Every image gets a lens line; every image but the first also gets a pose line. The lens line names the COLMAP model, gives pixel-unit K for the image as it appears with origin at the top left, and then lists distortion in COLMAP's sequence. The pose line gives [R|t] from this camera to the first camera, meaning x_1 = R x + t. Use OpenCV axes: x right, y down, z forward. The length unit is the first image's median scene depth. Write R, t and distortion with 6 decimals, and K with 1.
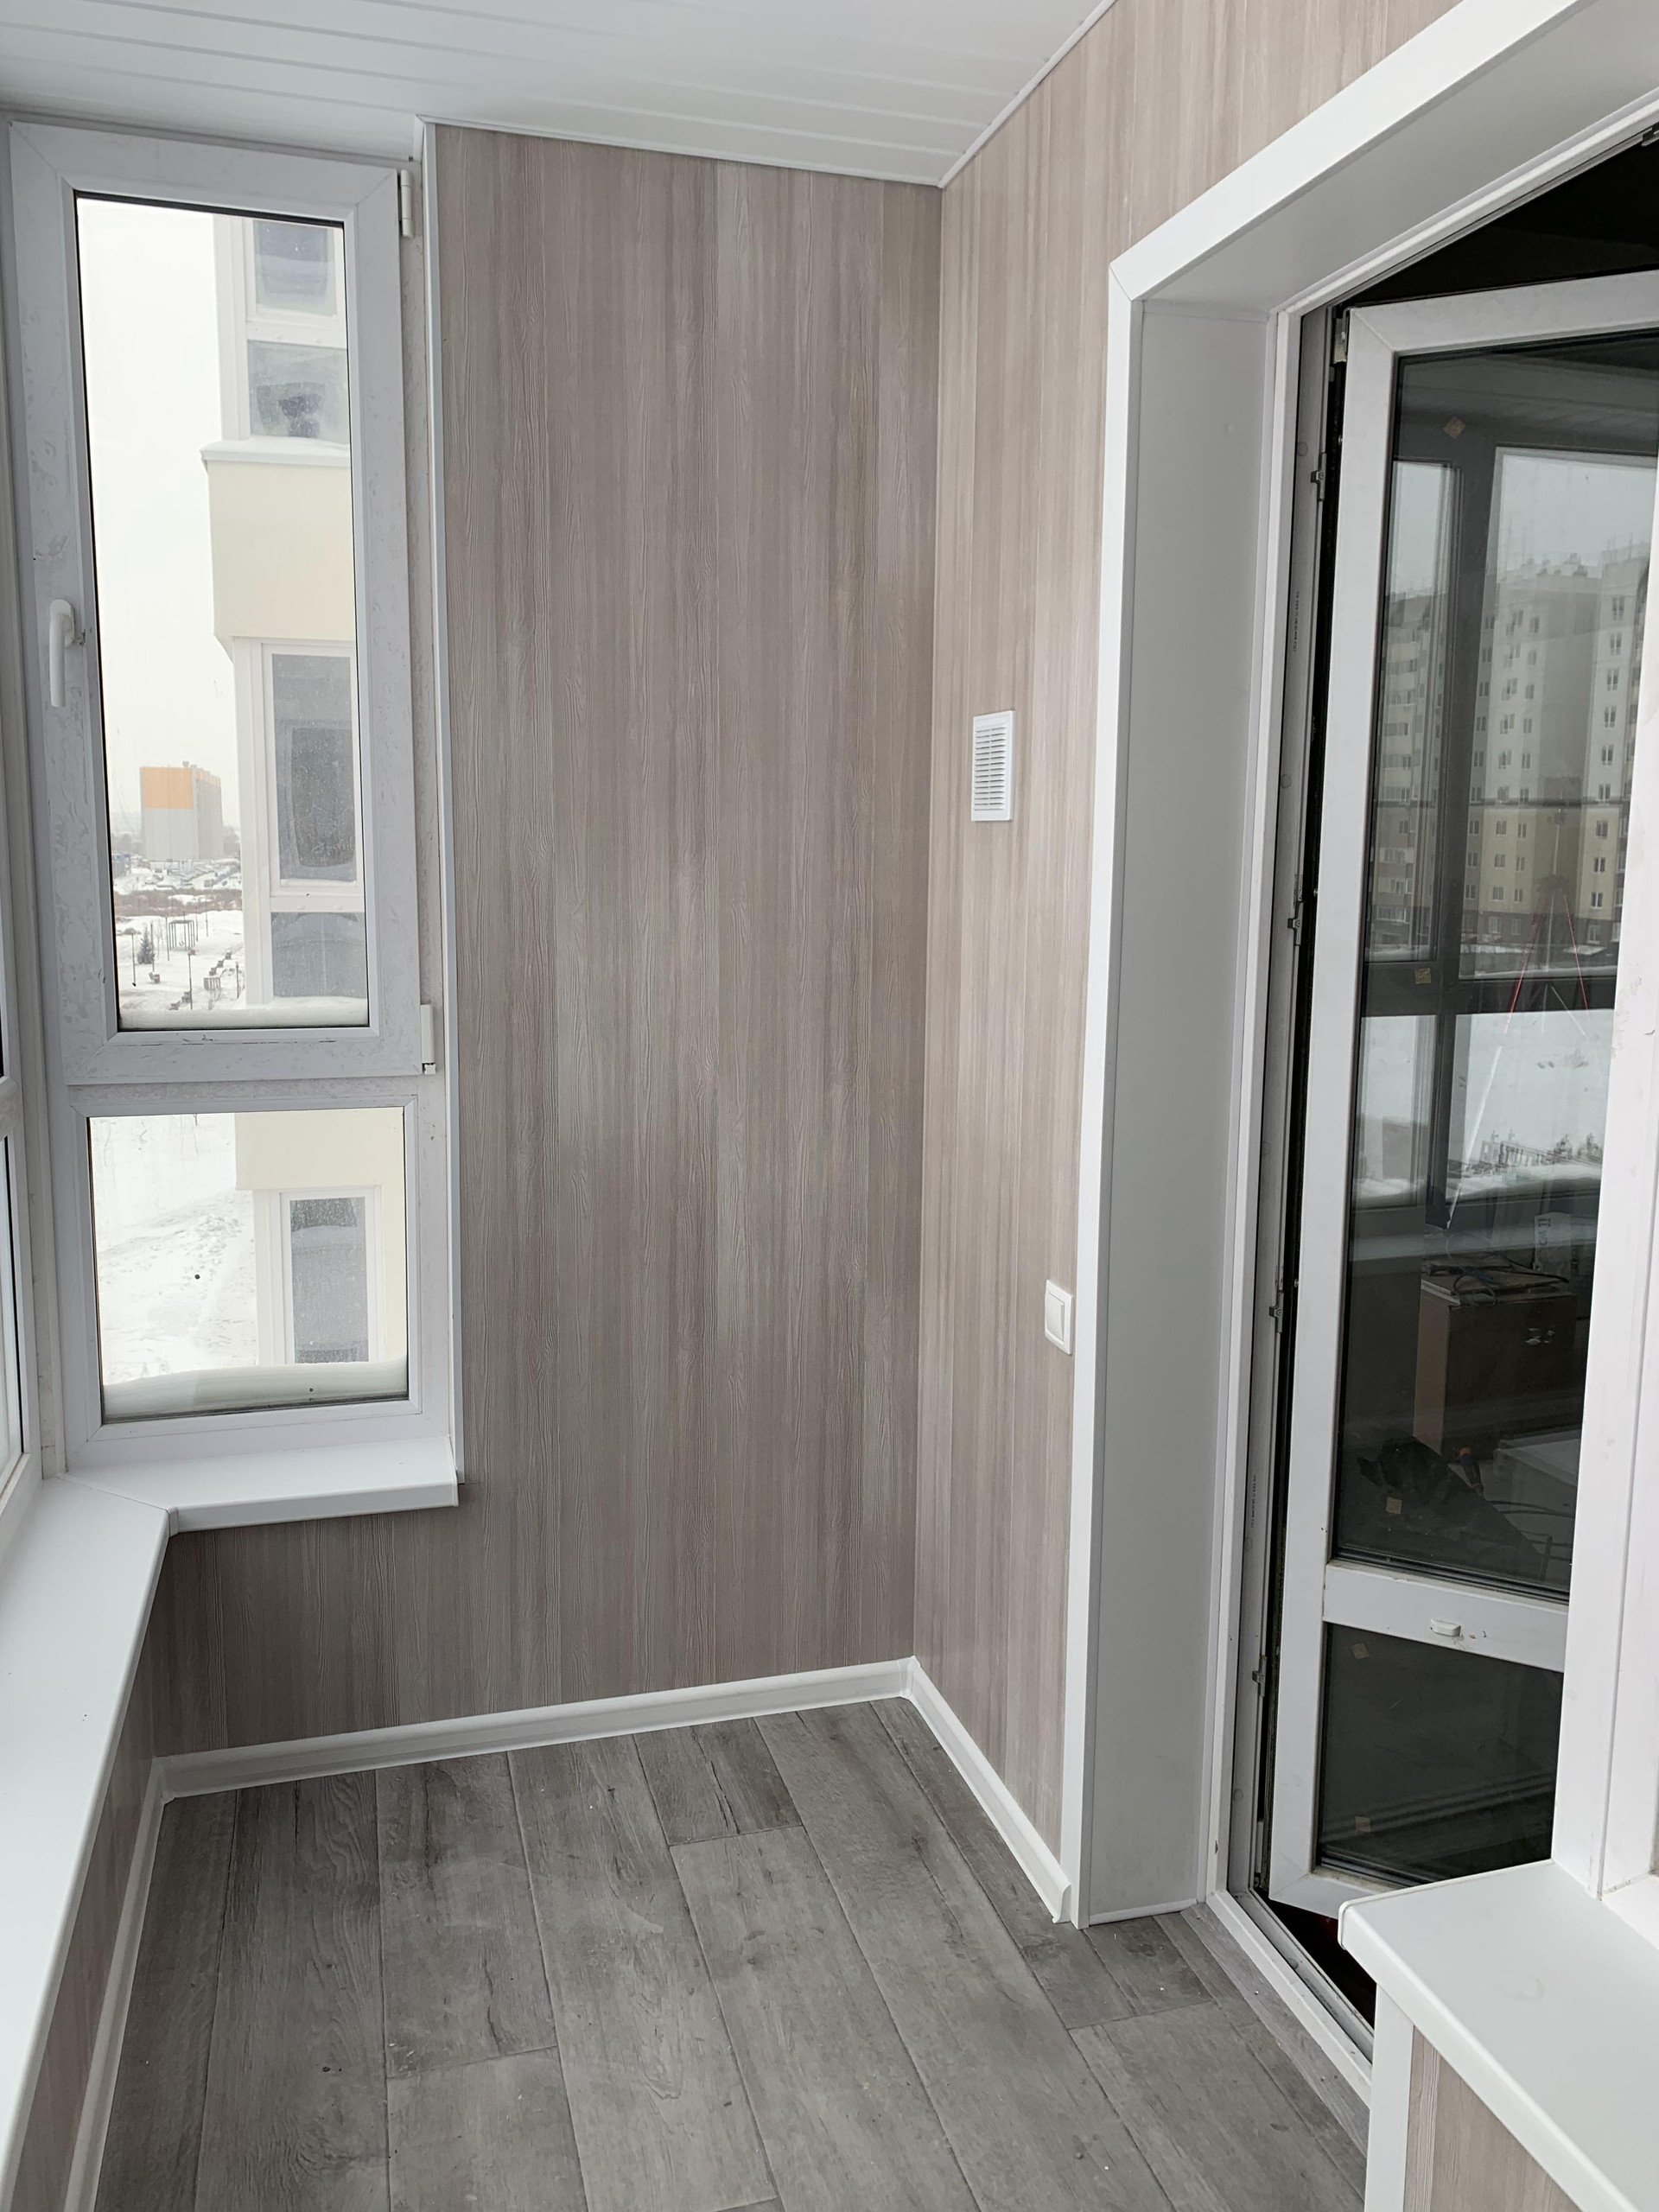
lens RADIAL K [[1679.2, 0, 839.0], [0, 1679.2, 1091.5], [0, 0, 1]] dist [0.034976, -0.001418]
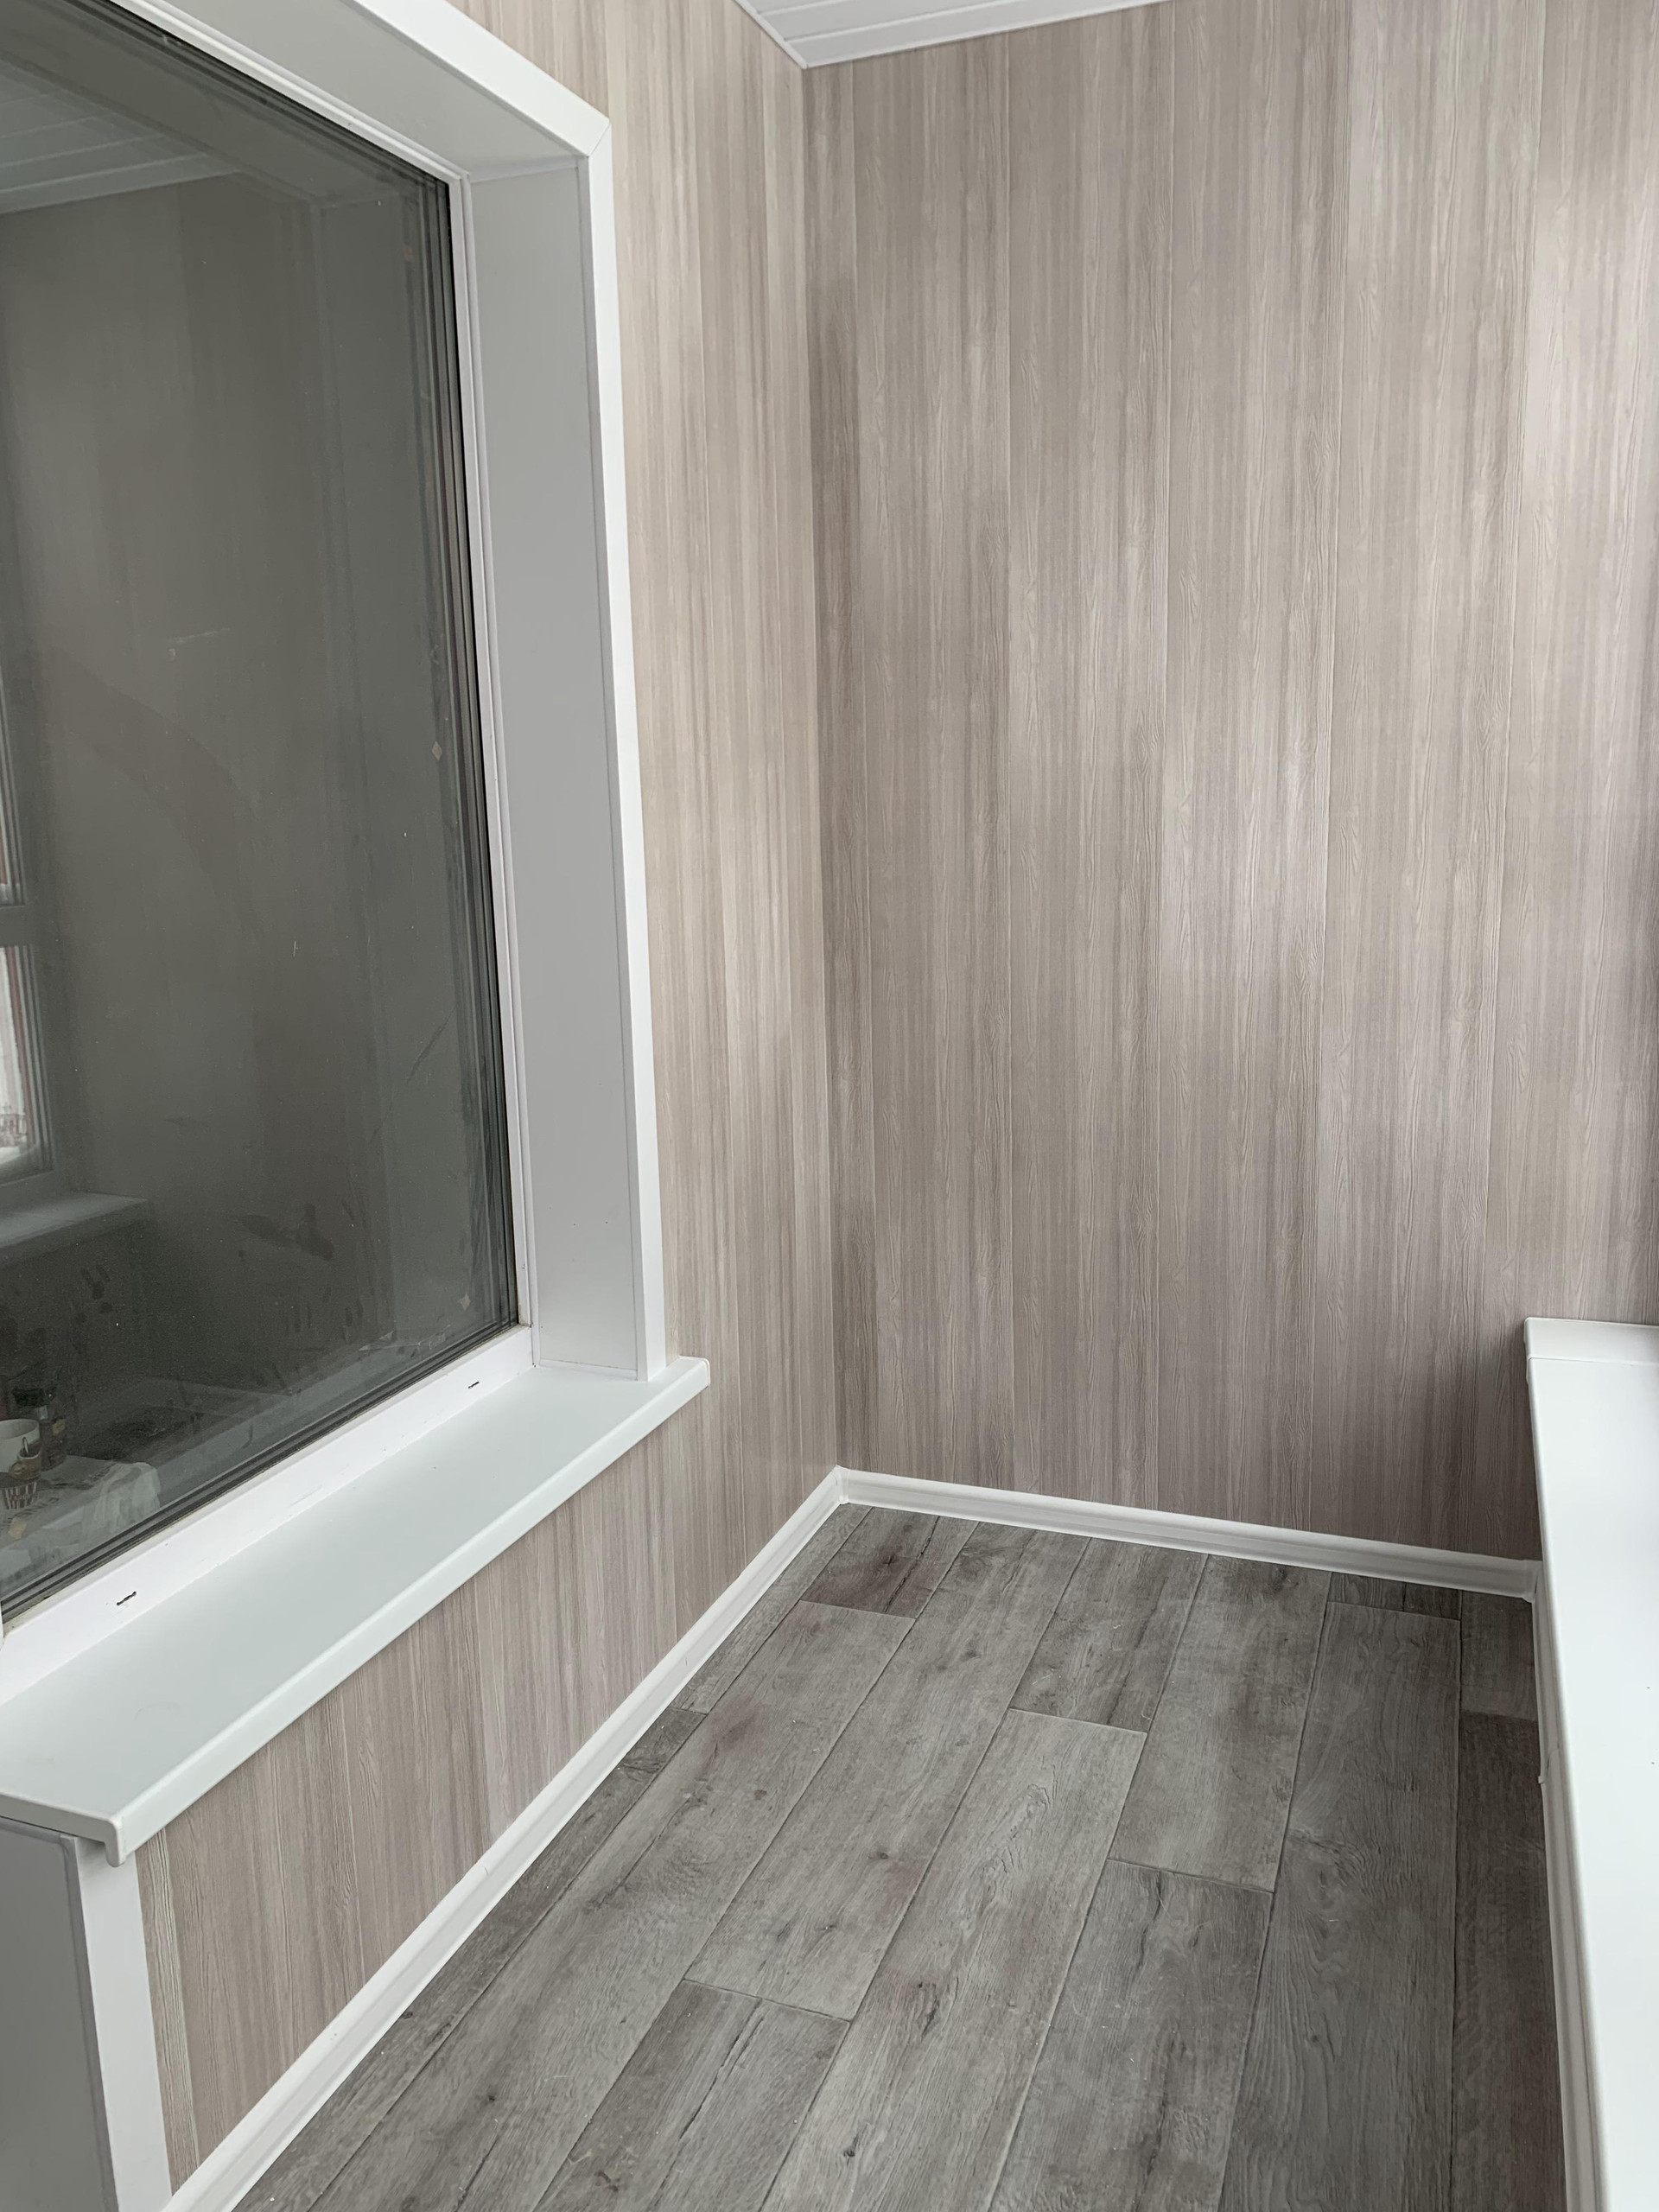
lens RADIAL K [[1679.2, 0, 839.0], [0, 1679.2, 1091.5], [0, 0, 1]] dist [0.034976, -0.001418]
pose [[-0.798321, -0.107298, 0.592597, -0.559182], [0.102642, 0.945362, 0.309445, -0.193210], [-0.593421, 0.307862, -0.743689, 1.621102]]
